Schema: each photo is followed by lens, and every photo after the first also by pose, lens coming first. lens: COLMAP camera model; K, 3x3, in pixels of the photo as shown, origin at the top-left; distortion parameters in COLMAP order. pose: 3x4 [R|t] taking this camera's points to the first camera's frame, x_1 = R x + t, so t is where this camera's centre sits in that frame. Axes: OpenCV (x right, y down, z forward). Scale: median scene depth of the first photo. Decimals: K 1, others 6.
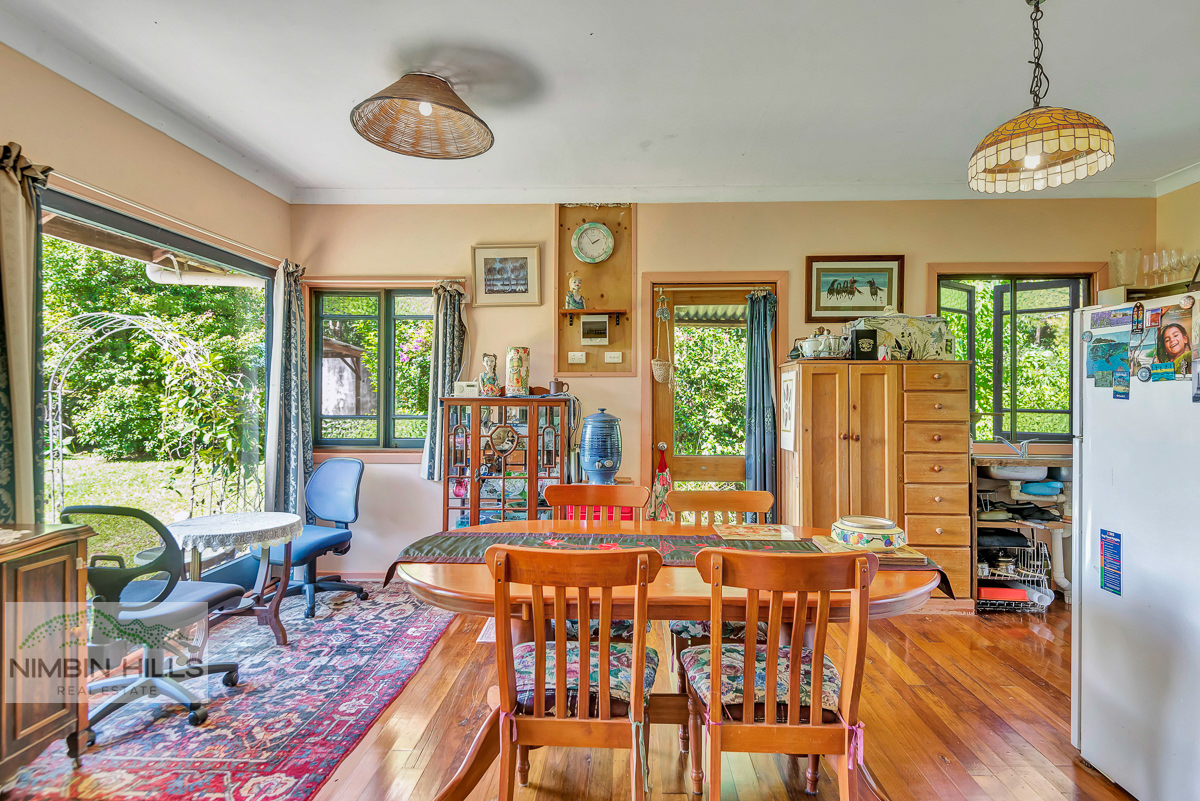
lens RADIAL K [[616.0, 0, 607.0], [0, 616.0, 396.3], [0, 0, 1]] dist [0.007432, -0.002422]
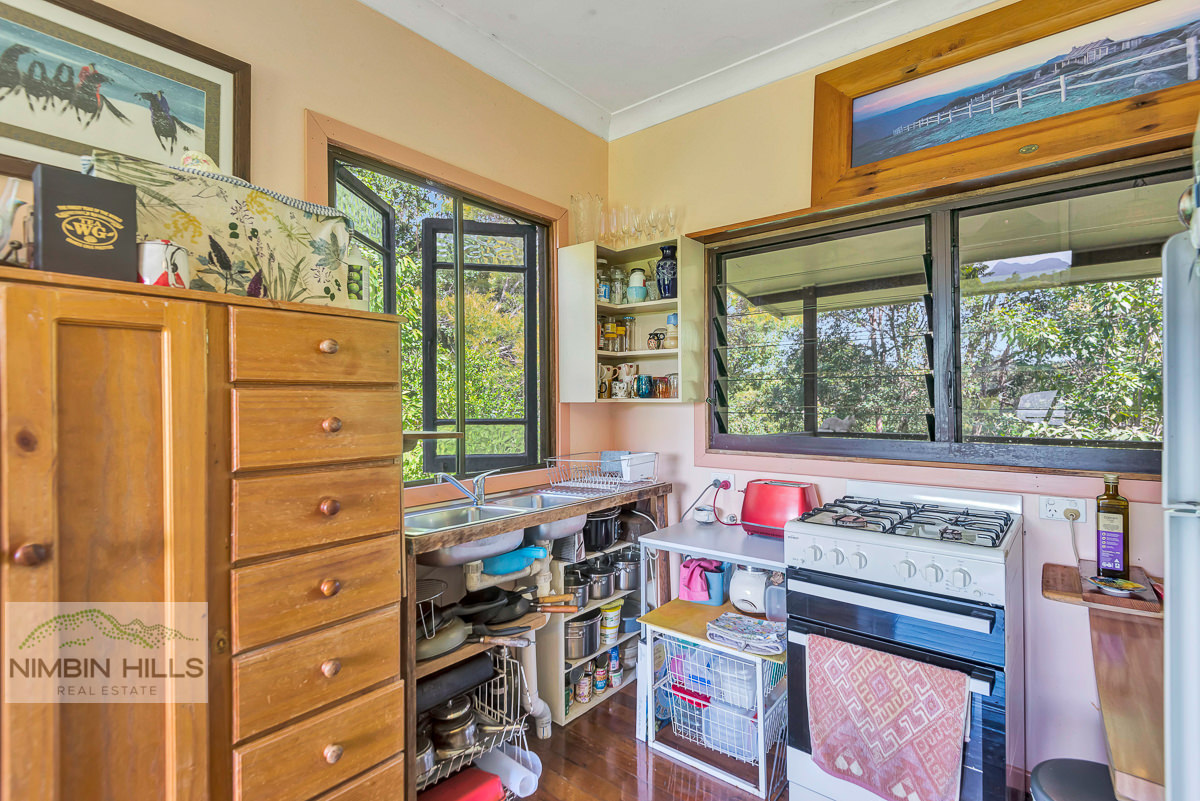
lens RADIAL K [[555.3, 0, 612.5], [0, 555.3, 397.7], [0, 0, 1]] dist [0.013349, -0.003666]
pose [[0.578786, -0.001743, 0.815478, 0.342109], [0.003605, 0.999993, -0.000421, 0.000618], [-0.815471, 0.003183, 0.578789, 0.631204]]
